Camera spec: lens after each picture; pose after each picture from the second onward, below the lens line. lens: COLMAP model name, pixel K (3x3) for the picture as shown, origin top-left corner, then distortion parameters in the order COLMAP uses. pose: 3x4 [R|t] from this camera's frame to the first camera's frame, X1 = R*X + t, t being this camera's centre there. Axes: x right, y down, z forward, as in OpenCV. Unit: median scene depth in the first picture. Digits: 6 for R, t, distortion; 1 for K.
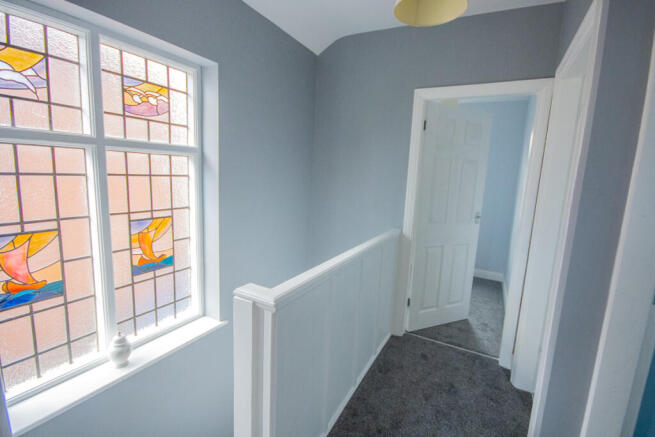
lens RADIAL K [[299.4, 0, 324.0], [0, 299.4, 213.6], [0, 0, 1]] dist [-0.017104, -0.000339]
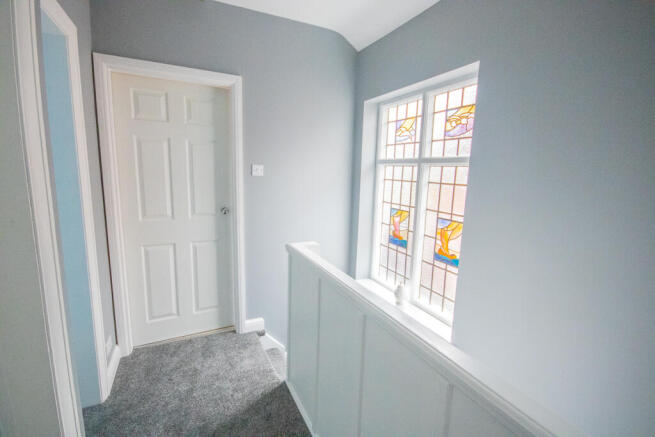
lens RADIAL K [[299.4, 0, 324.3], [0, 299.4, 220.5], [0, 0, 1]] dist [-0.017104, -0.000339]
pose [[-0.584903, 0.067316, -0.808305, 0.731503], [-0.171746, 0.963675, 0.204534, -0.149996], [0.792712, 0.258455, -0.552095, 1.332855]]
